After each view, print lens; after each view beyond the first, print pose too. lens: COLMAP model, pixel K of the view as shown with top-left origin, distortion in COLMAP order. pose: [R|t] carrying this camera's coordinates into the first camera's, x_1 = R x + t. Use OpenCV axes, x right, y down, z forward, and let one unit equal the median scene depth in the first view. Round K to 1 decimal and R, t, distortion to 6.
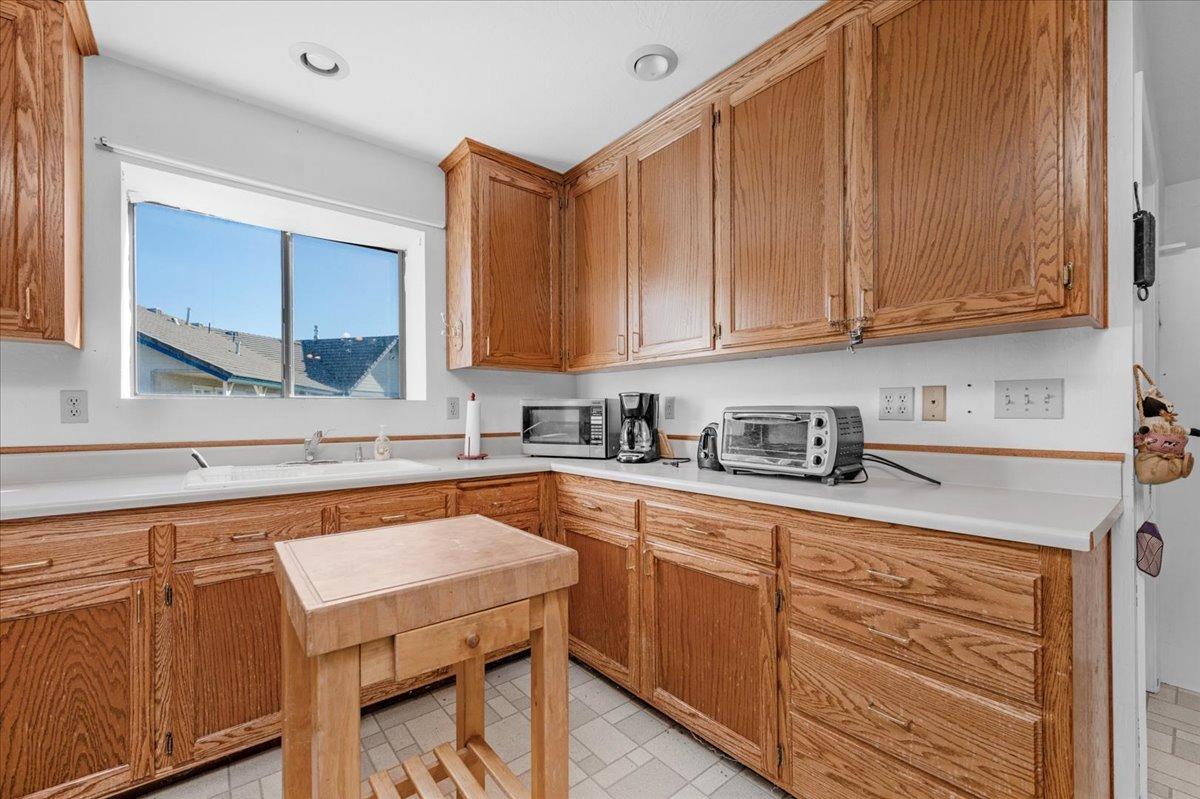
lens RADIAL K [[507.9, 0, 598.1], [0, 507.9, 407.4], [0, 0, 1]] dist [-0.001896, -0.000094]
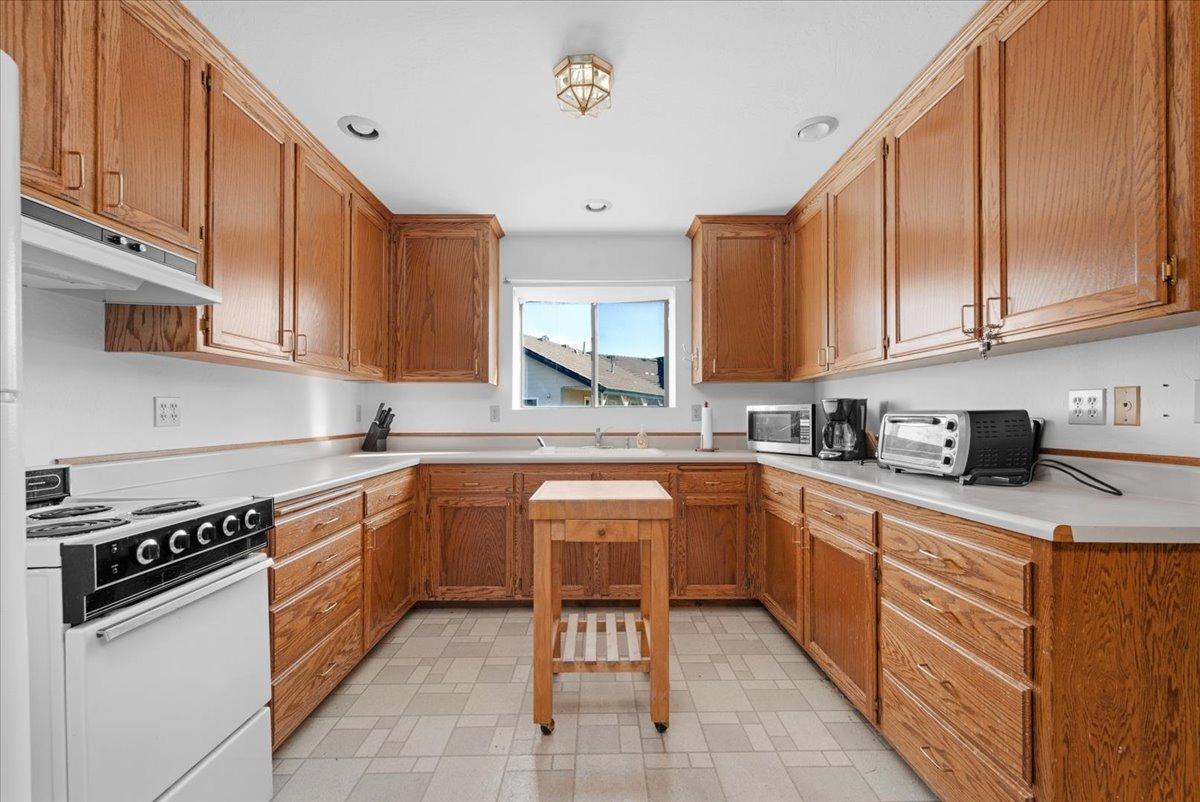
lens RADIAL K [[476.8, 0, 600.0], [0, 476.8, 401.0], [0, 0, 1]] dist [0.000109, -0.000093]
pose [[0.791979, -0.021348, -0.610175, 0.463248], [0.008224, 0.999671, -0.024301, -0.003793], [0.610493, 0.014228, 0.791894, -0.252164]]
